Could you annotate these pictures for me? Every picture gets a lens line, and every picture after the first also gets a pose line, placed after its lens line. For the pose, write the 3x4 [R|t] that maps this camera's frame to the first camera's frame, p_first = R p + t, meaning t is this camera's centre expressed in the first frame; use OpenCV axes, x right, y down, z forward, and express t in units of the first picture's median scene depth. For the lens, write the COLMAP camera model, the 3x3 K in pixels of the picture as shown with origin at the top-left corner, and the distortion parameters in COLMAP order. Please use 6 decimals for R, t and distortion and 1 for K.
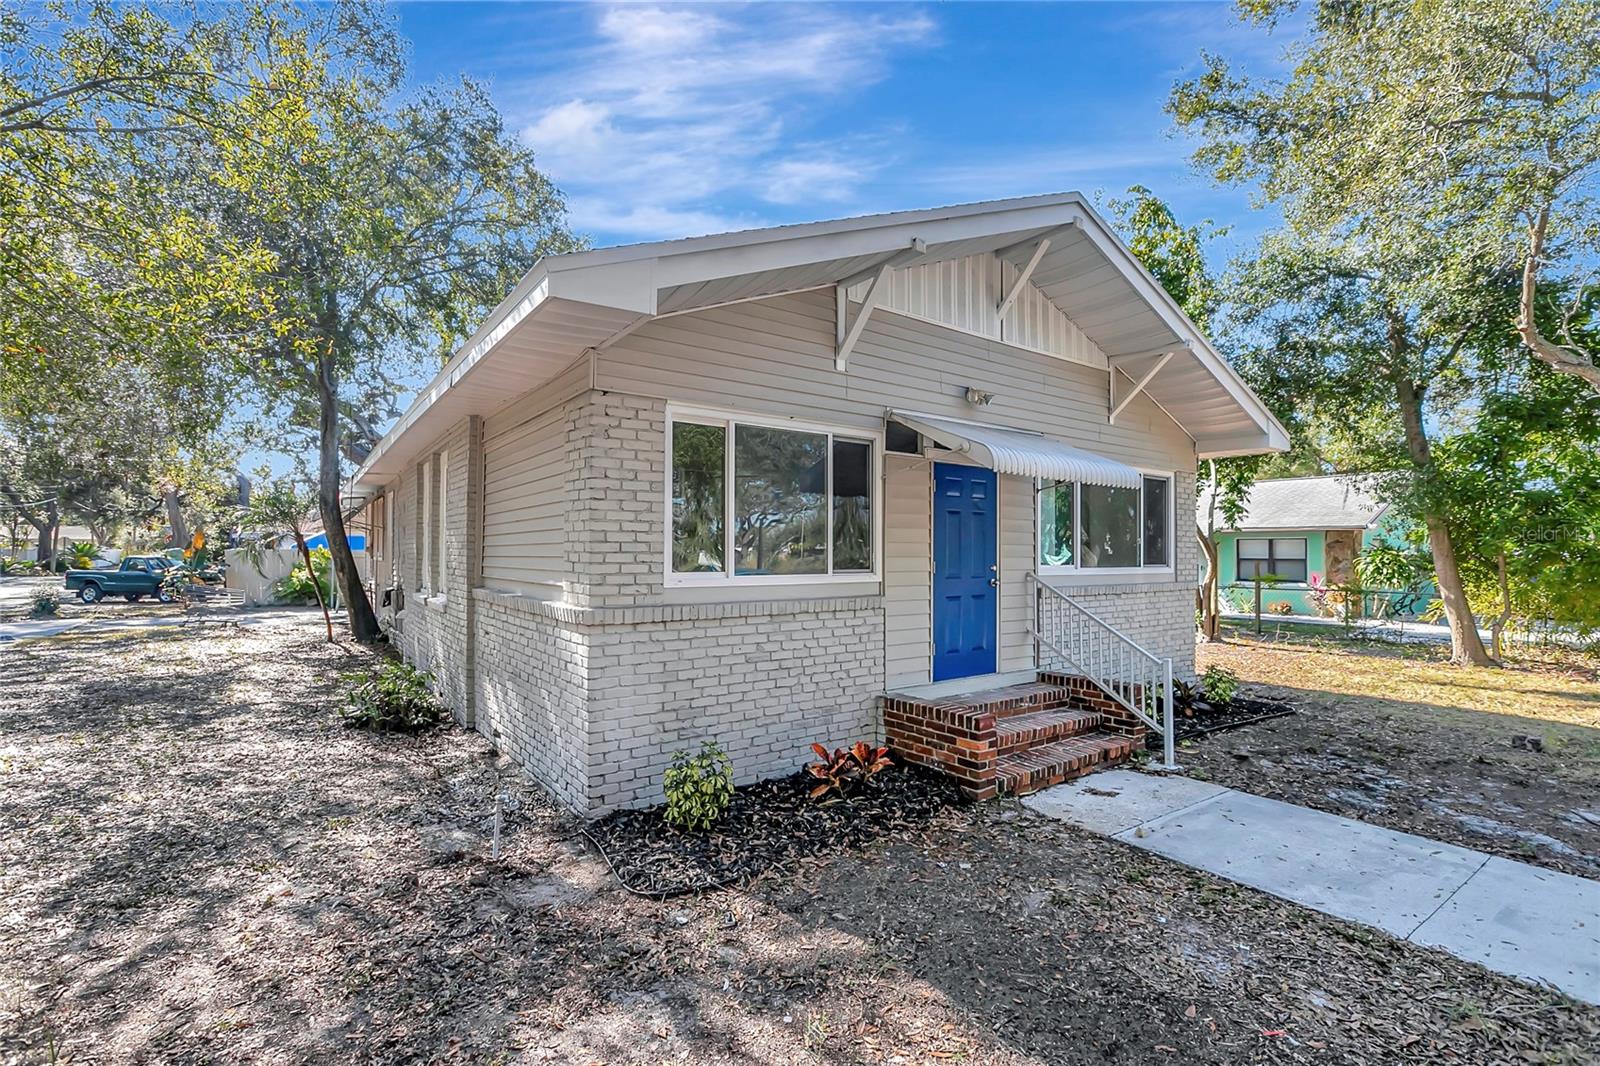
lens RADIAL K [[702.3, 0, 809.7], [0, 702.3, 545.0], [0, 0, 1]] dist [-0.001610, -0.000222]
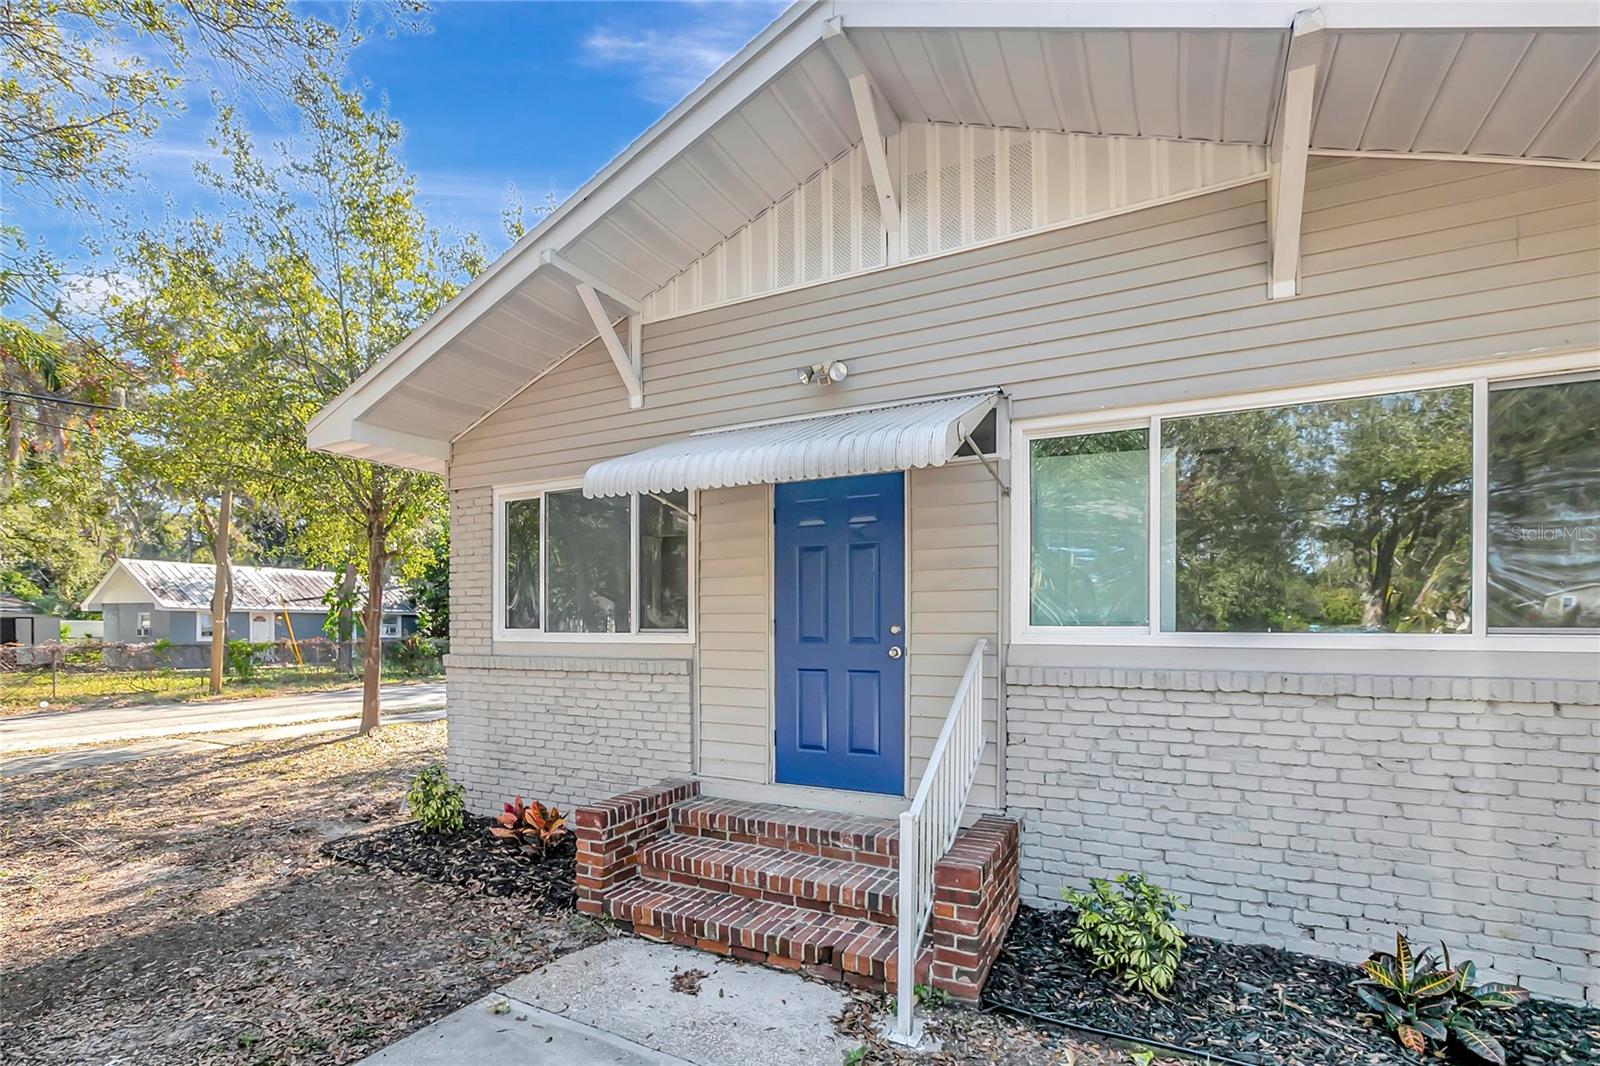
lens RADIAL K [[771.6, 0, 802.4], [0, 771.6, 619.1], [0, 0, 1]] dist [-0.000247, 0.000414]
pose [[0.442192, 0.007449, -0.896889, 0.993068], [0.027678, 0.999376, 0.021946, 0.006750], [0.896493, -0.034528, 0.441710, 0.720634]]
